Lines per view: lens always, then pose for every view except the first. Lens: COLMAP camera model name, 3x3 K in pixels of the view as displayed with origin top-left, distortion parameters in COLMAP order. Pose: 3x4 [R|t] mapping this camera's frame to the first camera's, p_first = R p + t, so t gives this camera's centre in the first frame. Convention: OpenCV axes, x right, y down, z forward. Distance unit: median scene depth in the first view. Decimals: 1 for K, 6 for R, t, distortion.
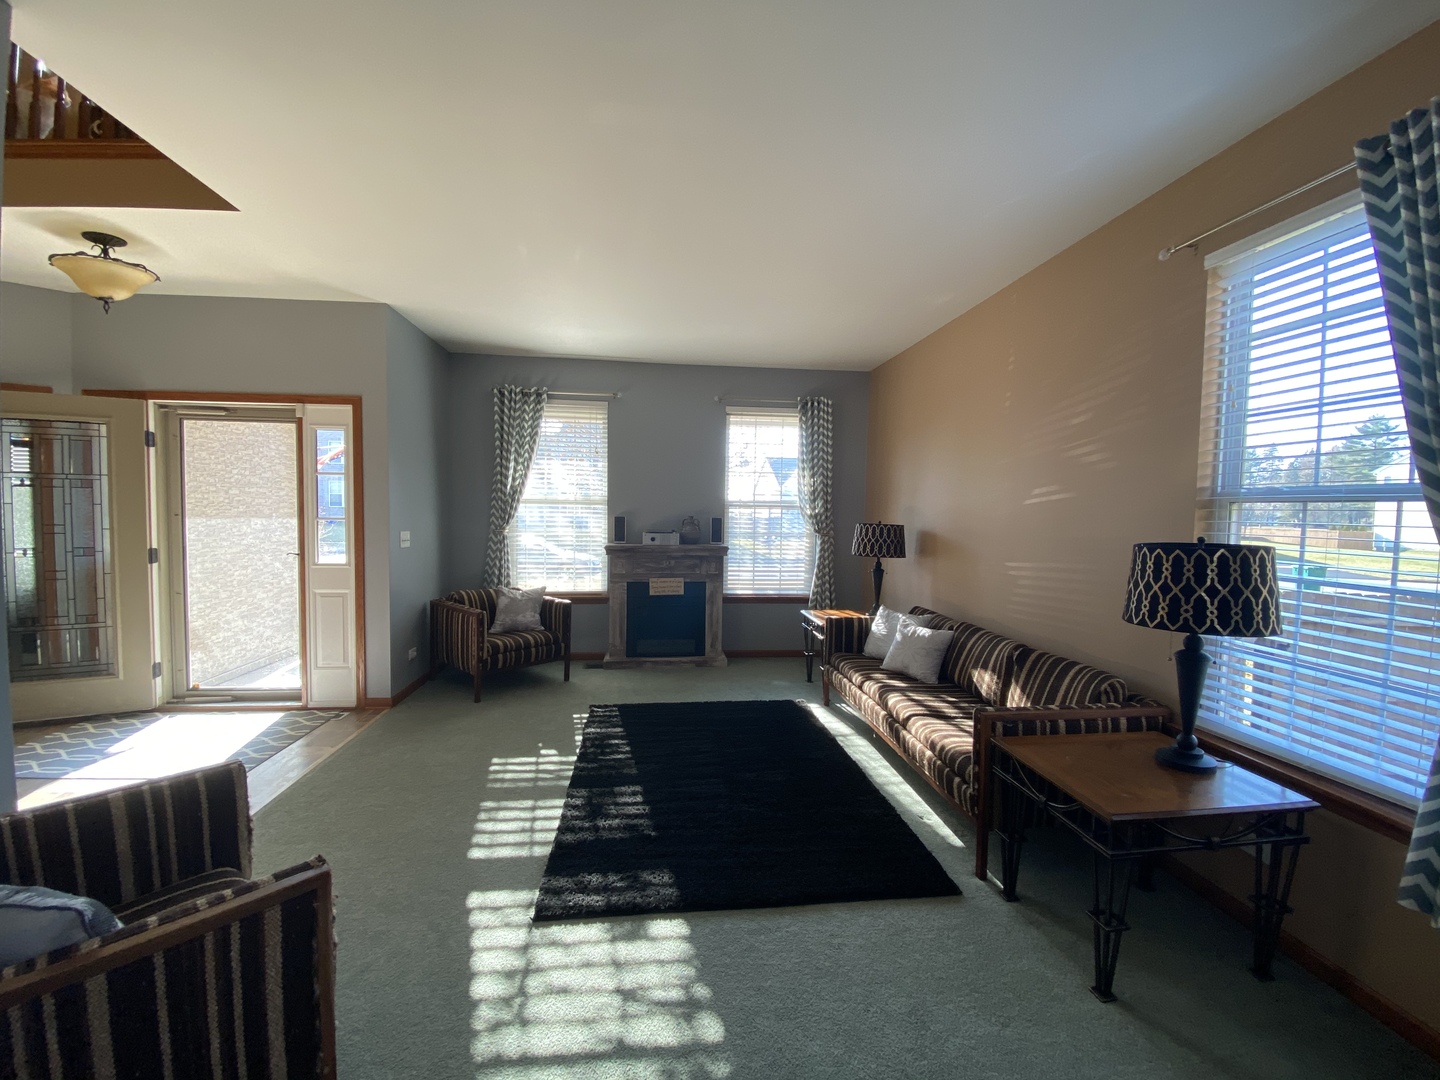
lens RADIAL K [[587.1, 0, 723.5], [0, 587.1, 543.5], [0, 0, 1]] dist [-0.009701, -0.000814]
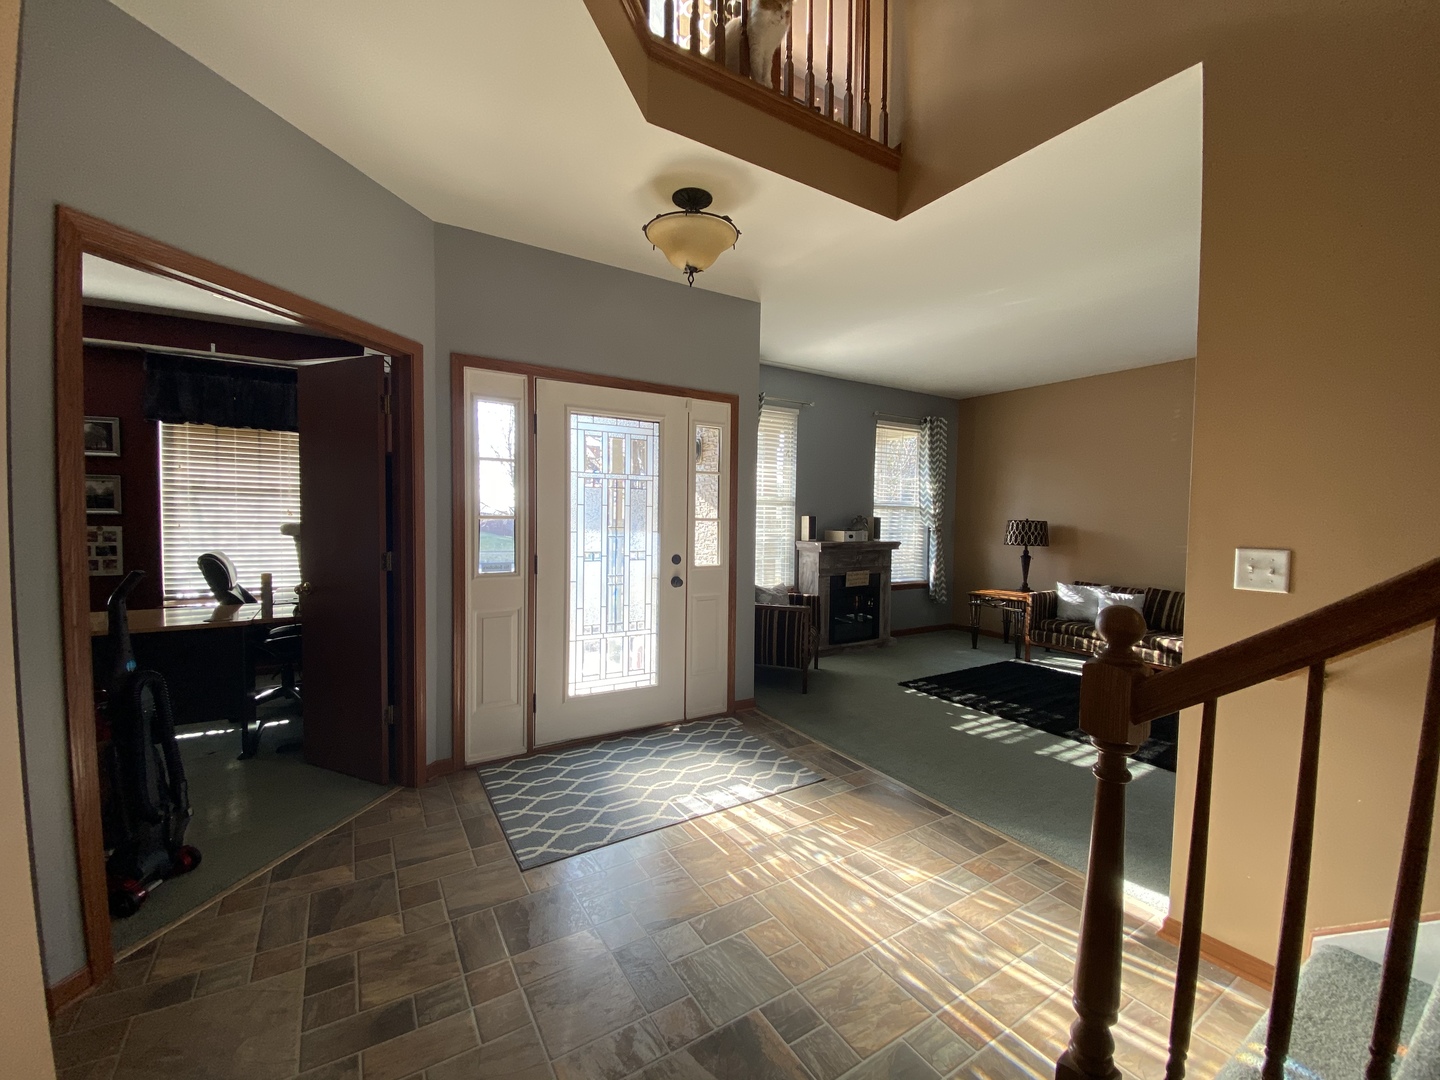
lens RADIAL K [[587.1, 0, 712.2], [0, 587.1, 542.6], [0, 0, 1]] dist [-0.009701, -0.000814]
pose [[0.921591, -0.024499, 0.387389, -0.962432], [0.026156, 0.999657, 0.000995, -0.004143], [-0.387280, 0.009216, 0.921916, 0.095000]]
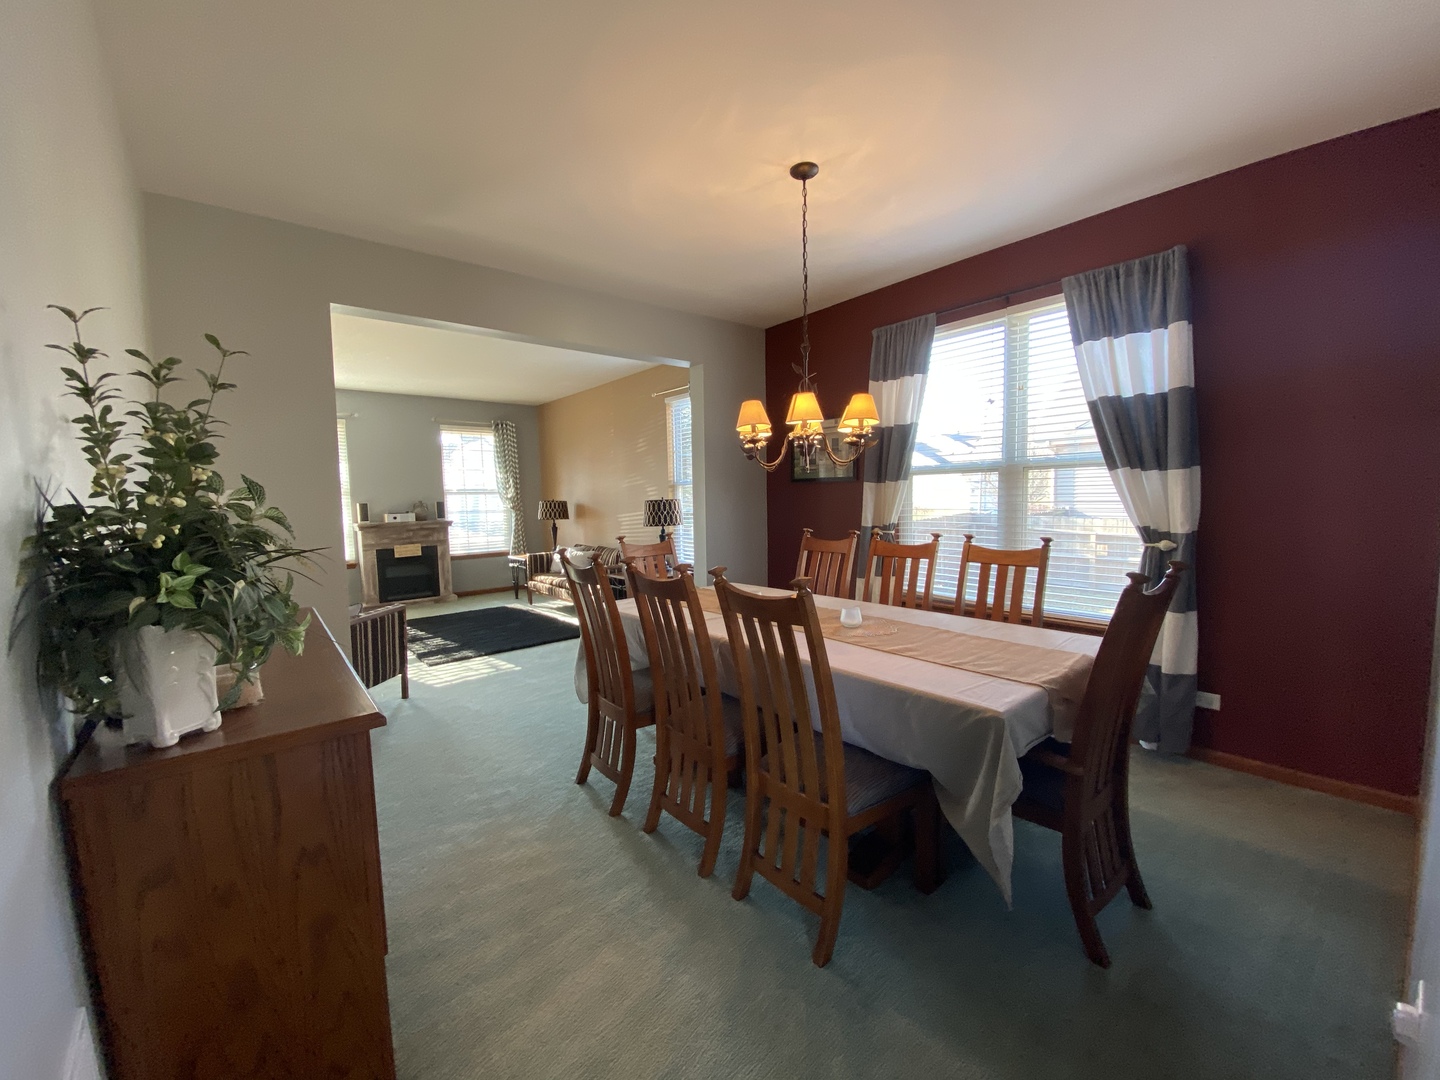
lens RADIAL K [[587.1, 0, 713.0], [0, 587.1, 550.0], [0, 0, 1]] dist [-0.009701, -0.000814]
pose [[0.854683, -0.076170, 0.513532, -0.240670], [0.058927, 0.997019, 0.049810, 0.055112], [-0.515795, -0.012311, 0.856623, -0.762182]]
